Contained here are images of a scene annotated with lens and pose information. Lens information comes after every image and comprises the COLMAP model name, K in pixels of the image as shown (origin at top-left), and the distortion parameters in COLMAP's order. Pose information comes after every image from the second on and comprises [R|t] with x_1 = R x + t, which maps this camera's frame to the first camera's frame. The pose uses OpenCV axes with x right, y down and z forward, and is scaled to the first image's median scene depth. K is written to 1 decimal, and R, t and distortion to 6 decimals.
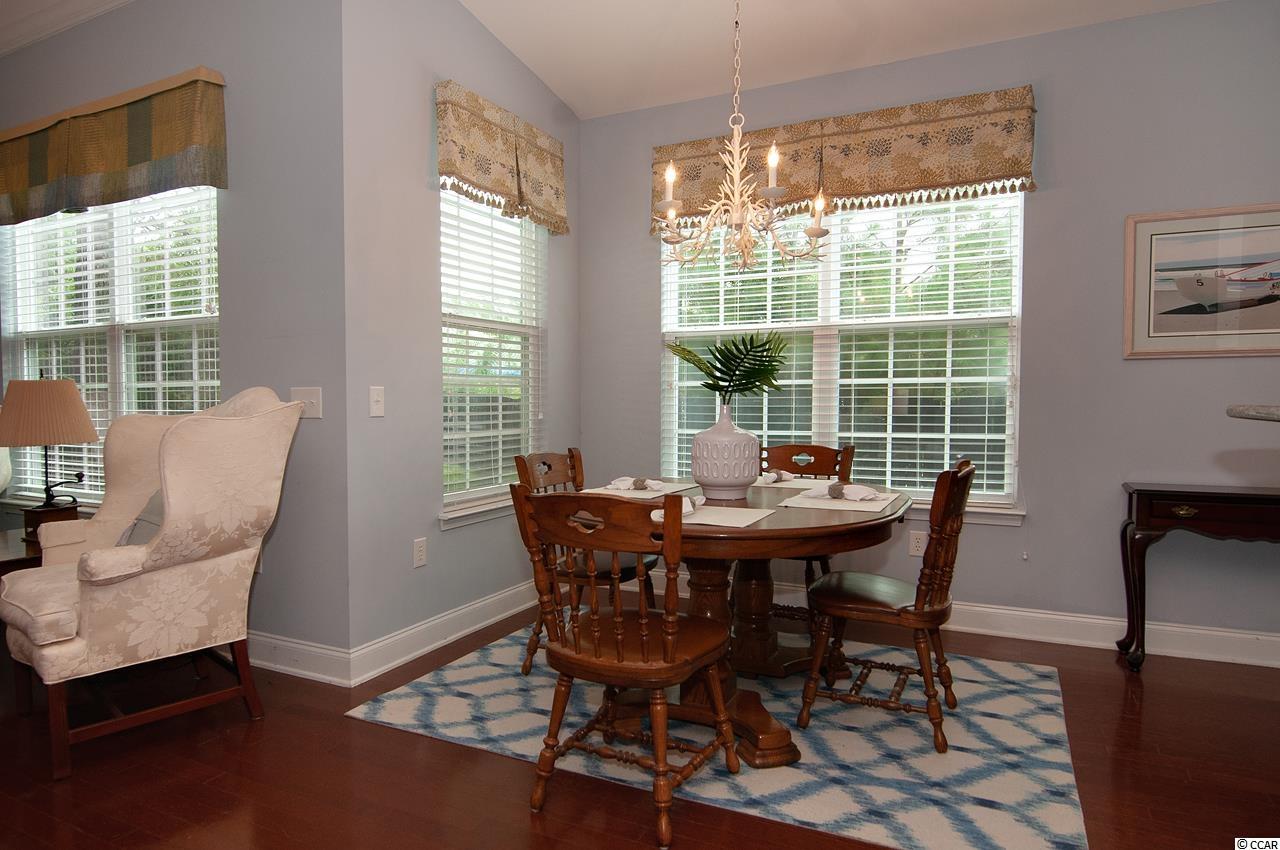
lens RADIAL K [[766.5, 0, 616.7], [0, 766.5, 442.7], [0, 0, 1]] dist [-0.005151, -0.002377]
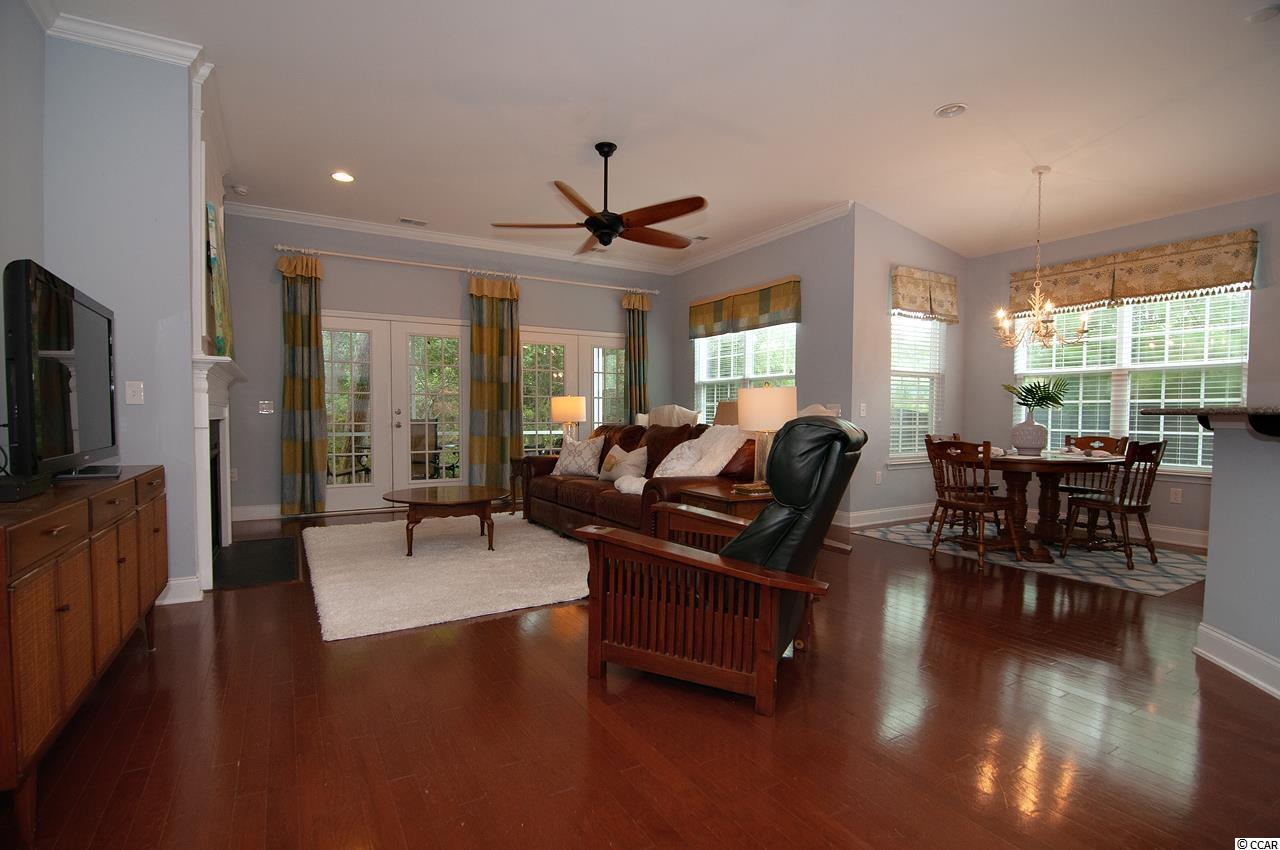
lens RADIAL K [[622.8, 0, 651.5], [0, 622.8, 434.1], [0, 0, 1]] dist [-0.020668, -0.001497]
pose [[0.856924, 0.022843, -0.514937, 0.094621], [-0.037020, 0.999165, -0.017282, 0.063262], [0.514112, 0.033873, 0.857054, -0.802372]]
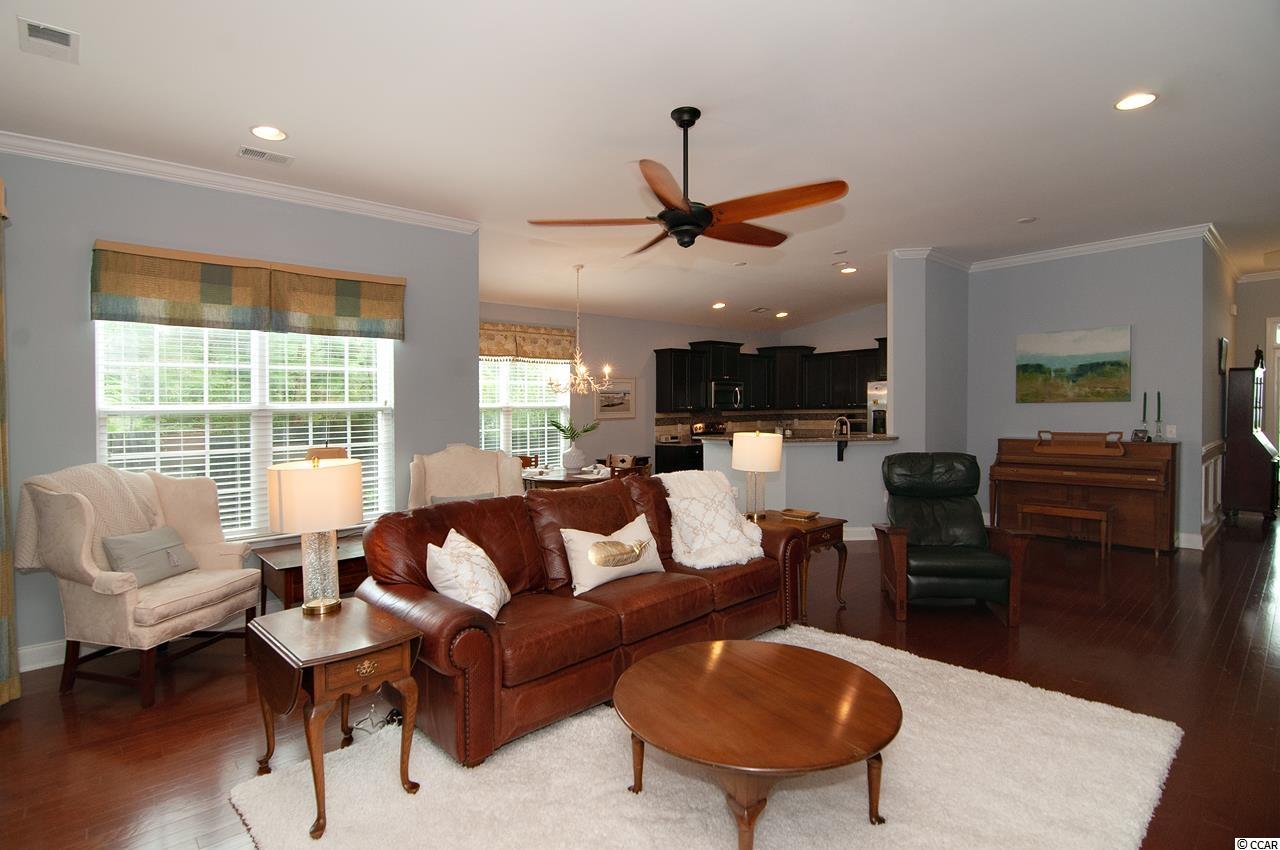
lens RADIAL K [[590.5, 0, 641.1], [0, 590.5, 409.7], [0, 0, 1]] dist [-0.000231, -0.000272]
pose [[0.362181, -0.001398, 0.932107, -1.445264], [0.071663, 0.997081, -0.026350, -0.070158], [-0.929349, 0.076341, 0.361224, -0.055865]]
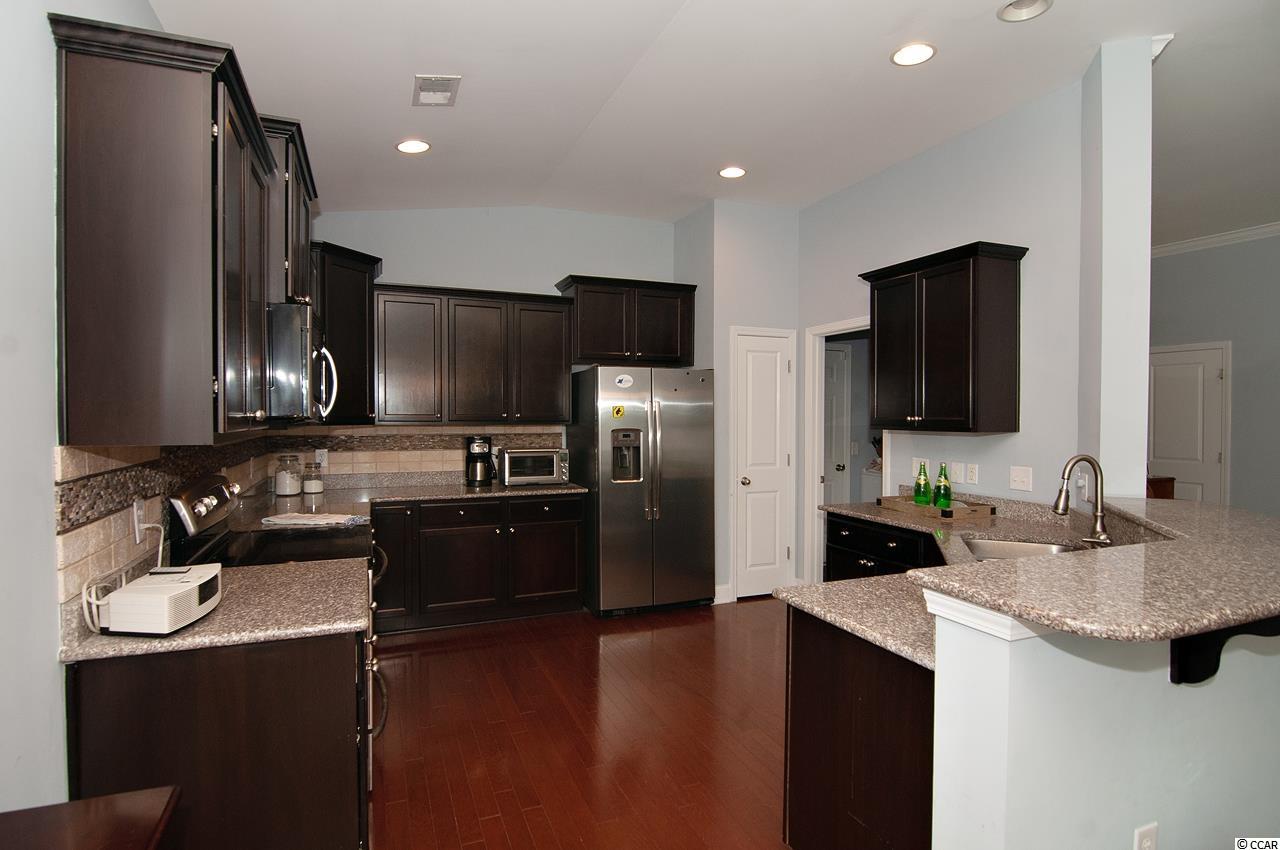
lens RADIAL K [[640.9, 0, 612.7], [0, 640.9, 422.1], [0, 0, 1]] dist [-0.000965, -0.000019]
pose [[-0.750311, -0.001648, 0.661083, 0.389586], [0.042587, 0.997799, 0.050822, -0.140182], [-0.659712, 0.066286, -0.748590, 0.872194]]
